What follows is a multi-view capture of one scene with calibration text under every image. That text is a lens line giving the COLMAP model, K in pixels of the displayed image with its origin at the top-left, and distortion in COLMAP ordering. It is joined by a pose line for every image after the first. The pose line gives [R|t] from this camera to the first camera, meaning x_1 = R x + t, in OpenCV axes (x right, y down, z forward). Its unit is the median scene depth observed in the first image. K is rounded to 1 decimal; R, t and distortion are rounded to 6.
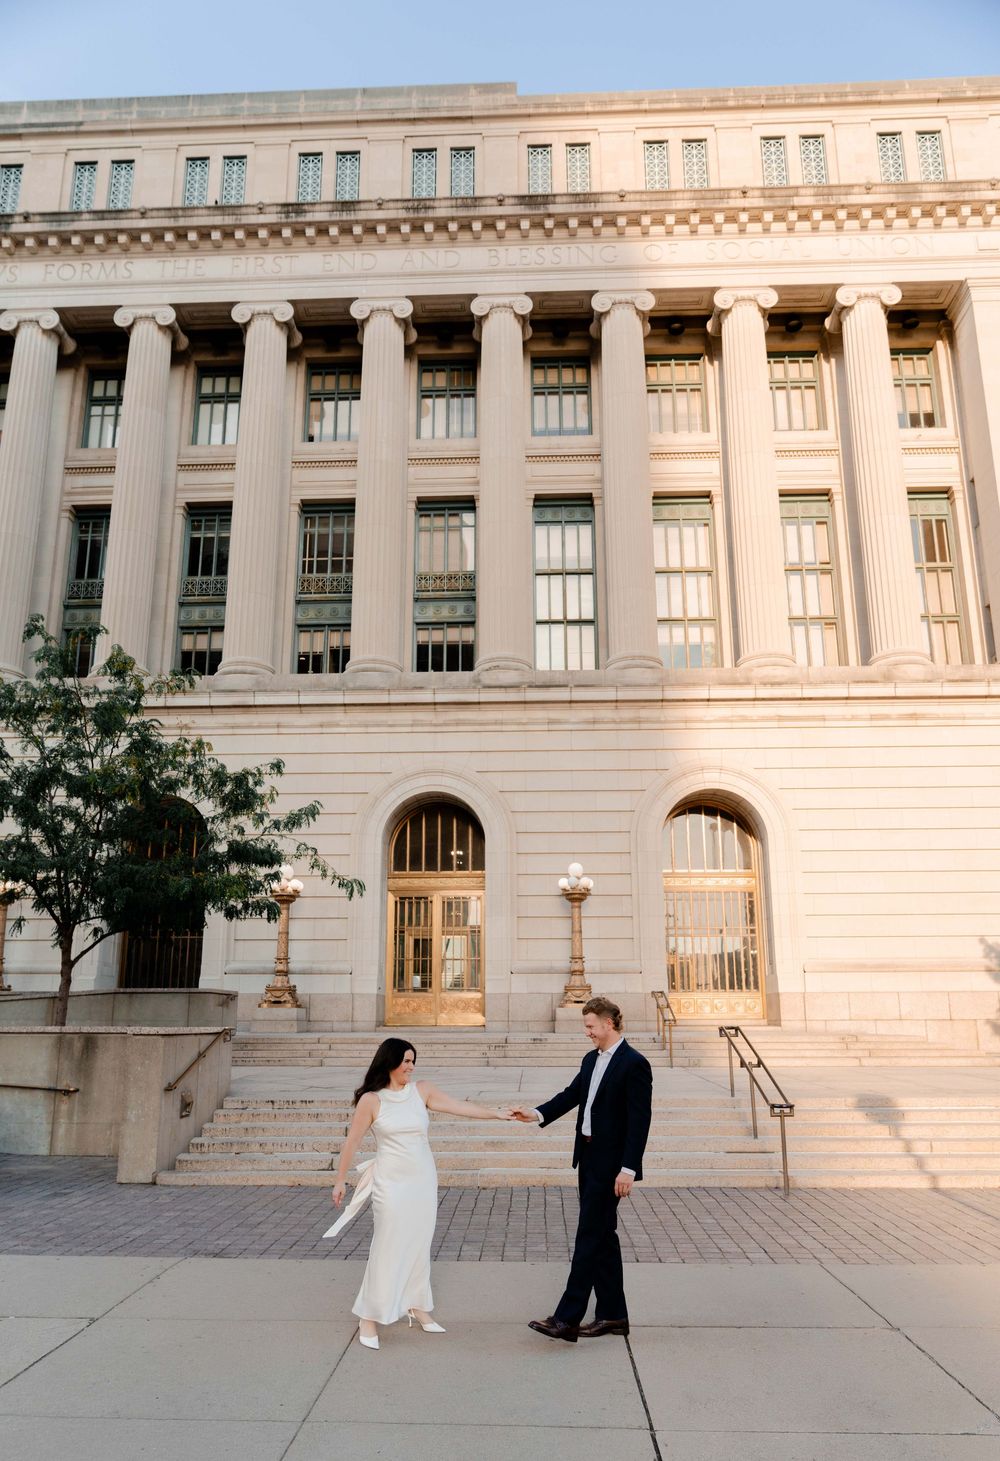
lens RADIAL K [[1177.1, 0, 500.0], [0, 1177.1, 730.5], [0, 0, 1]] dist [-0.009183, -0.000953]
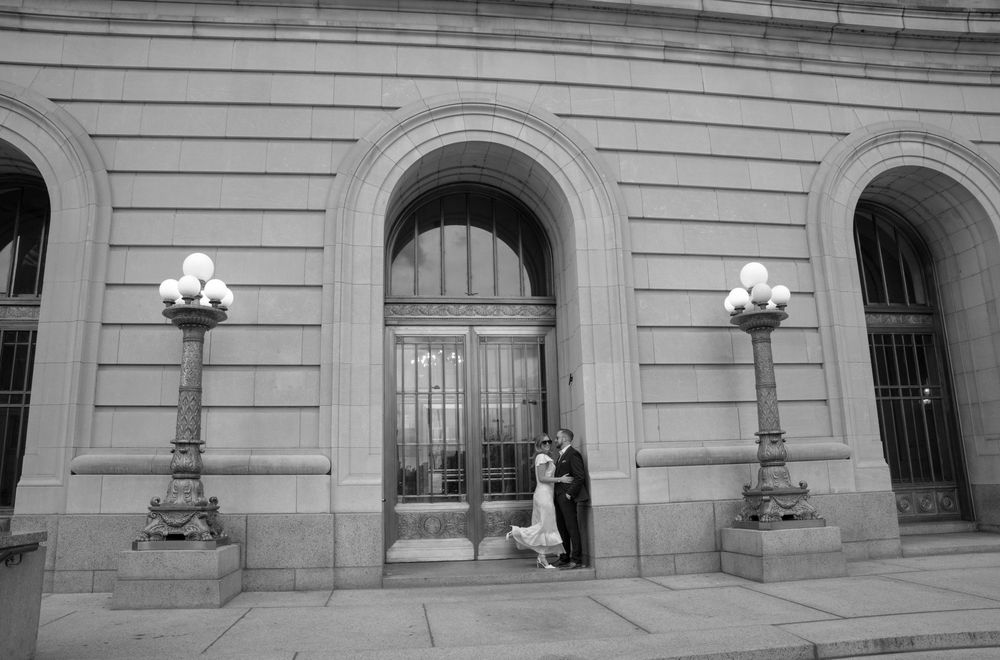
lens RADIAL K [[756.4, 0, 500.0], [0, 756.4, 330.0], [0, 0, 1]] dist [-0.115099, 0.002287]
pose [[0.983913, 0.013398, 0.178147, -0.113214], [-0.018895, 0.999395, 0.029196, 0.135240], [-0.177648, -0.032093, 0.983571, 0.676353]]
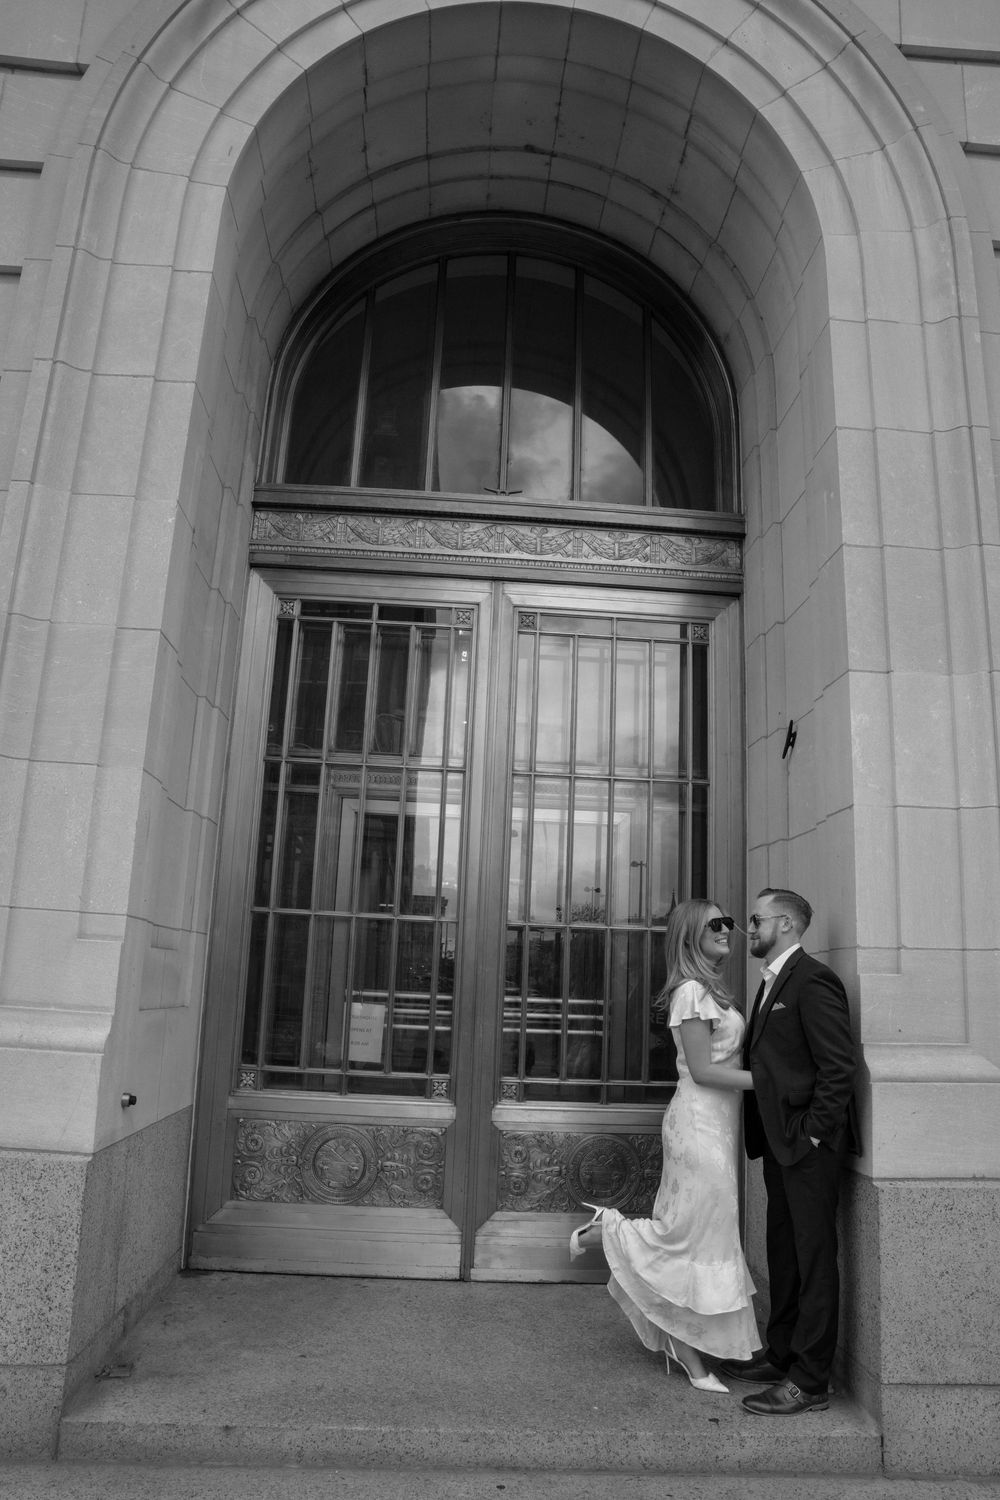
lens RADIAL K [[1089.9, 0, 508.1], [0, 1089.9, 743.8], [0, 0, 1]] dist [-0.105149, 0.000766]
pose [[0.993688, 0.063153, 0.092718, -0.071406], [-0.065564, 0.997579, 0.023197, 0.170276], [-0.091028, -0.029129, 0.995422, 0.873837]]
